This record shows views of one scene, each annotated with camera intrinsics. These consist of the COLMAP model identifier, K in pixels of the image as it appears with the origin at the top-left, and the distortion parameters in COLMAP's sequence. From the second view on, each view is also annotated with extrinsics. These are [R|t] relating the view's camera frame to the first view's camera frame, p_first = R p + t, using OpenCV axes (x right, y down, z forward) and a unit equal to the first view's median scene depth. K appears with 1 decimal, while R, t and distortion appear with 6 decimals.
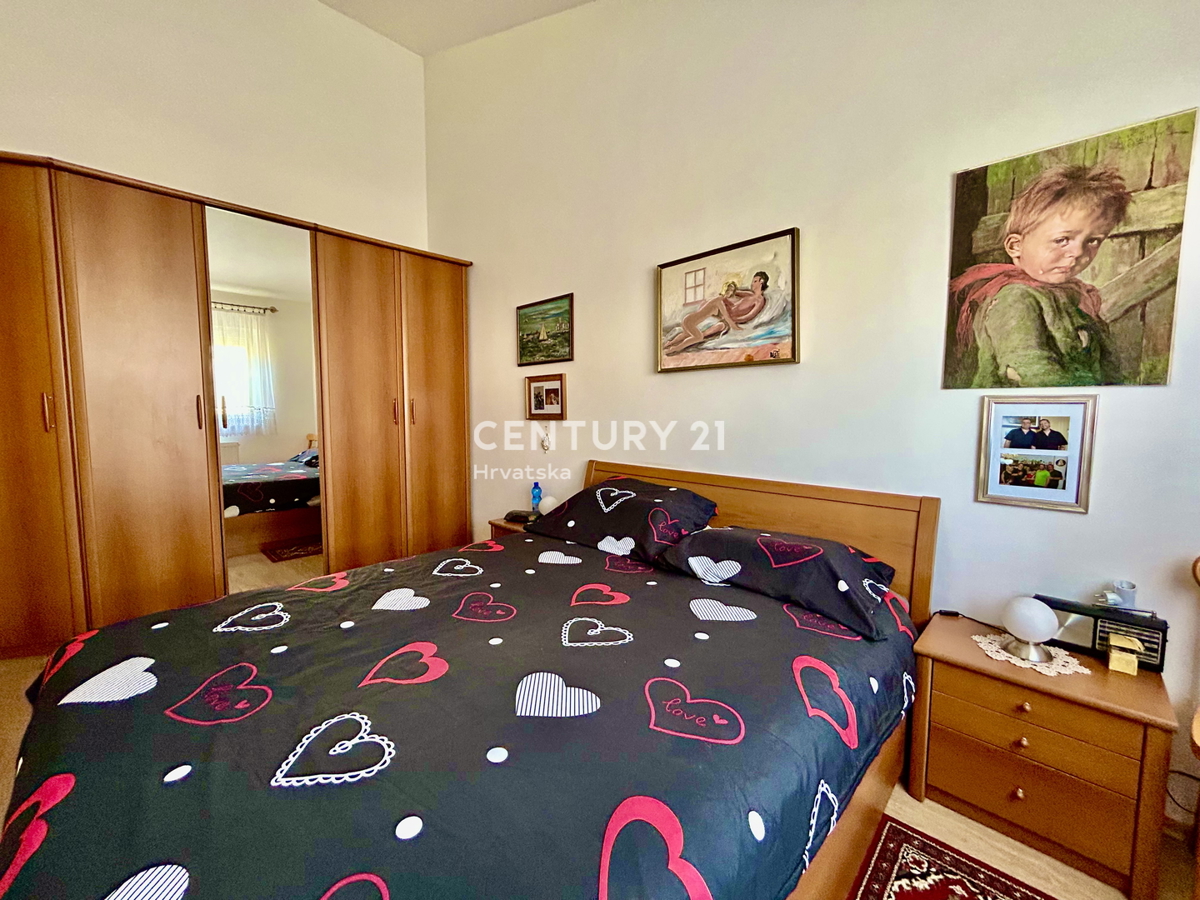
lens RADIAL K [[484.8, 0, 598.1], [0, 484.8, 447.4], [0, 0, 1]] dist [0.000609, 0.000246]
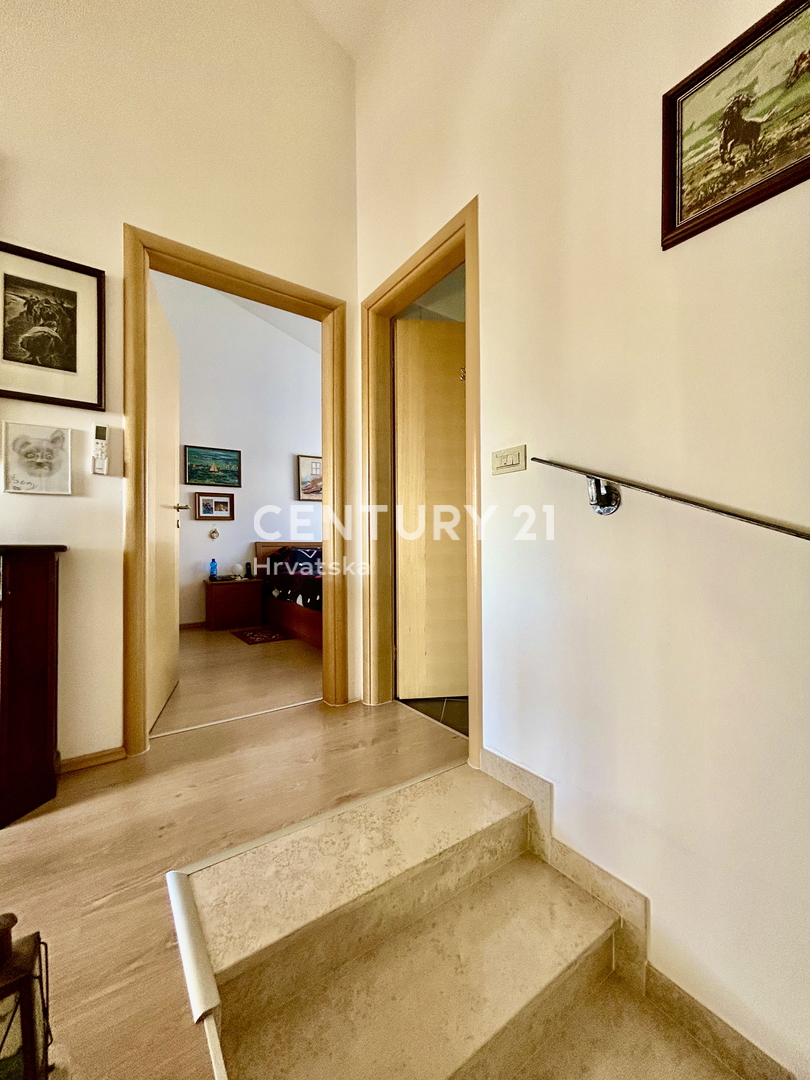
lens RADIAL K [[436.4, 0, 412.1], [0, 436.4, 541.1], [0, 0, 1]] dist [0.000609, 0.000246]
pose [[0.172531, -0.003754, 0.984997, -1.997023], [0.082597, 0.996526, -0.010669, 0.116156], [-0.981535, 0.083199, 0.172242, 0.143484]]
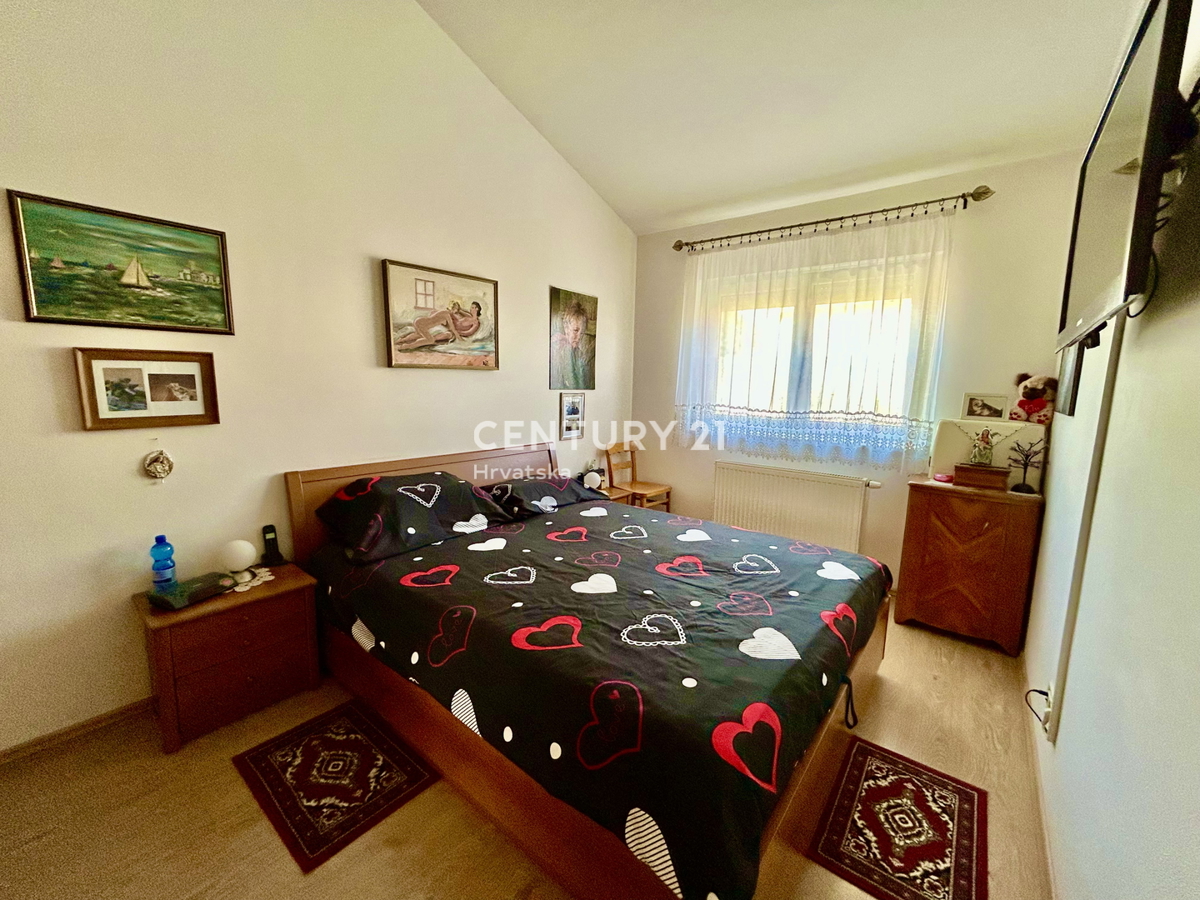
lens RADIAL K [[484.8, 0, 600.4], [0, 484.8, 448.2], [0, 0, 1]] dist [0.000609, 0.000246]
pose [[-0.092830, -0.143879, 0.985232, -1.021944], [0.053620, 0.987346, 0.149240, -0.125132], [-0.994237, 0.066682, -0.083941, 0.720625]]
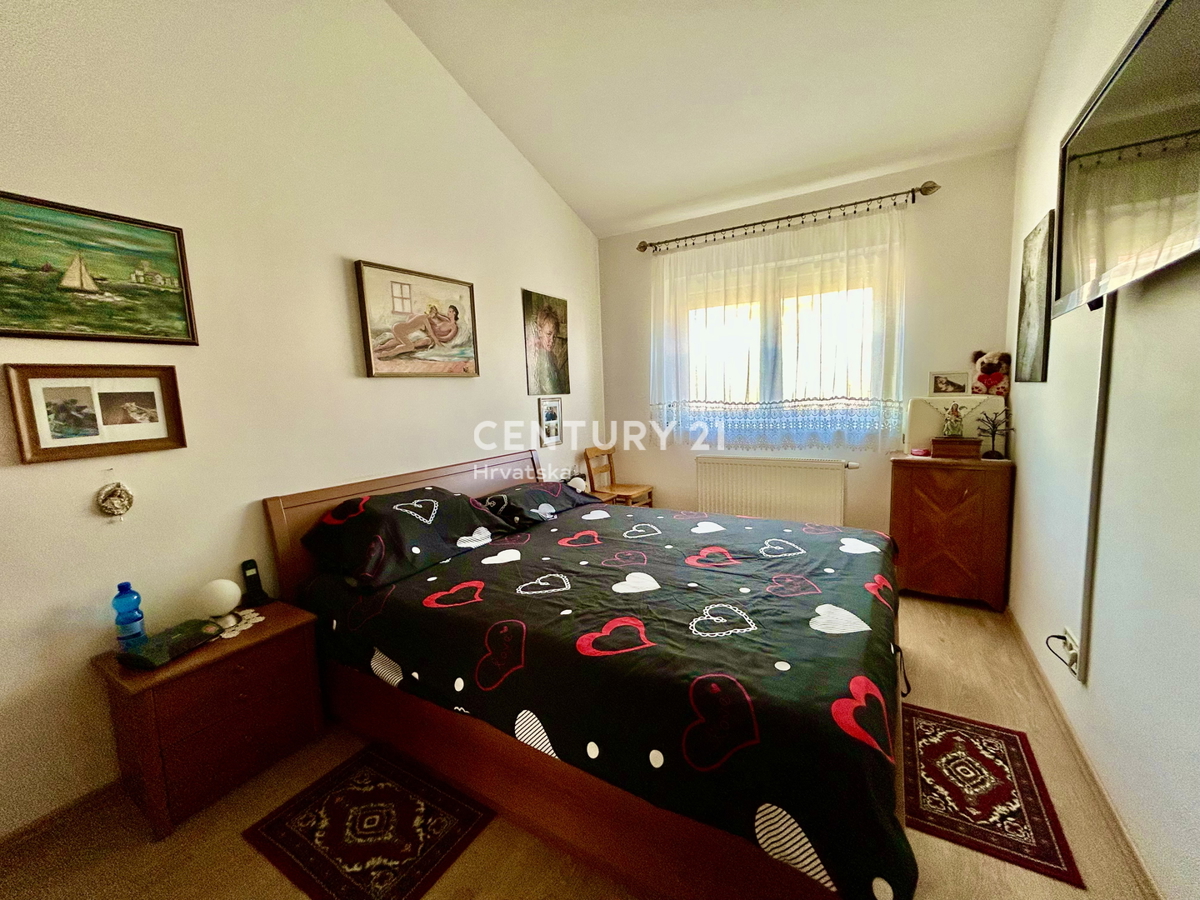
lens RADIAL K [[484.8, 0, 600.4], [0, 484.8, 447.8], [0, 0, 1]] dist [0.000609, 0.000246]
pose [[-0.227423, -0.106034, 0.968006, -0.971981], [0.111097, 0.984739, 0.133968, -0.104173], [-0.967438, 0.138010, -0.212172, 0.861465]]
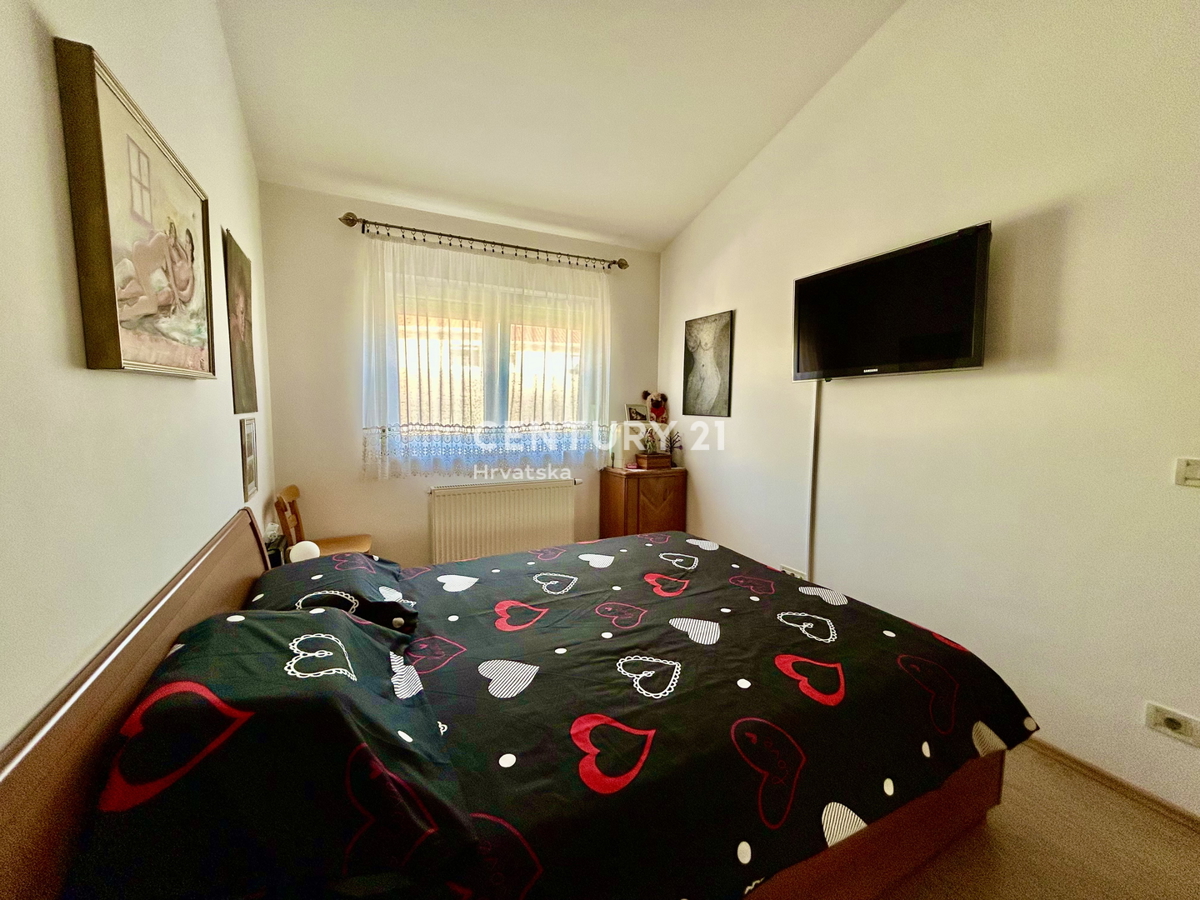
lens RADIAL K [[484.8, 0, 601.2], [0, 484.8, 446.7], [0, 0, 1]] dist [0.000609, 0.000246]
pose [[-0.947557, -0.043293, 0.316641, -0.352964], [0.010274, 0.986143, 0.165577, -0.166732], [-0.319422, 0.160147, -0.933982, 1.334539]]
